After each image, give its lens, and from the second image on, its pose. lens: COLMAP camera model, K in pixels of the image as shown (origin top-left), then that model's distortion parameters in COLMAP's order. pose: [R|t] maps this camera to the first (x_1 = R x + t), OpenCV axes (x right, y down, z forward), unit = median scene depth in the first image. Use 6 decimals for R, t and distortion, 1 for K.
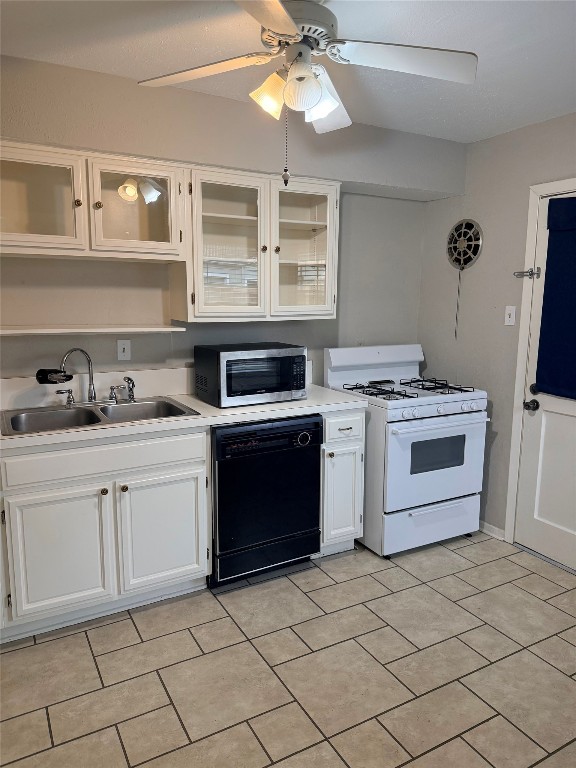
lens RADIAL K [[542.2, 0, 288.0], [0, 542.2, 384.0], [0, 0, 1]] dist [-0.057356, 0.000737]
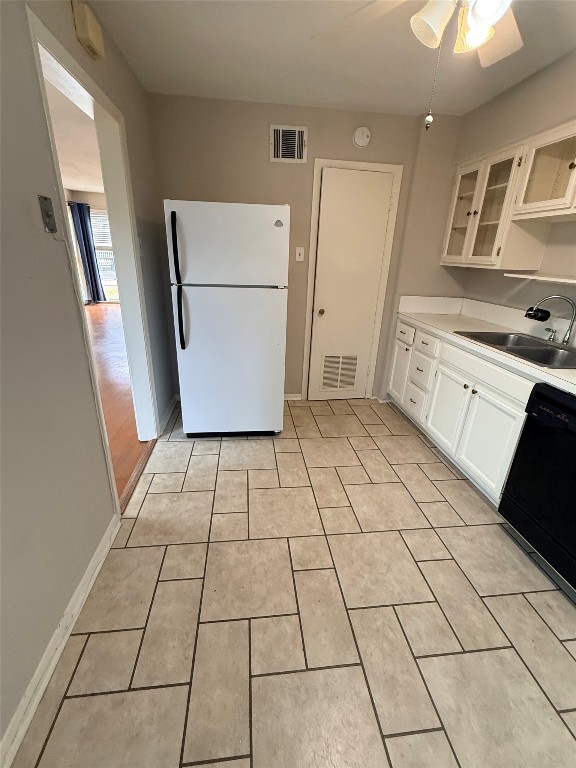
lens RADIAL K [[353.4, 0, 288.0], [0, 353.4, 384.0], [0, 0, 1]] dist [-0.003393, -0.000777]
pose [[-0.389161, 0.319392, -0.864027, 0.733053], [-0.187164, 0.890987, 0.413657, -0.128363], [0.901956, 0.322693, -0.286958, 0.865215]]
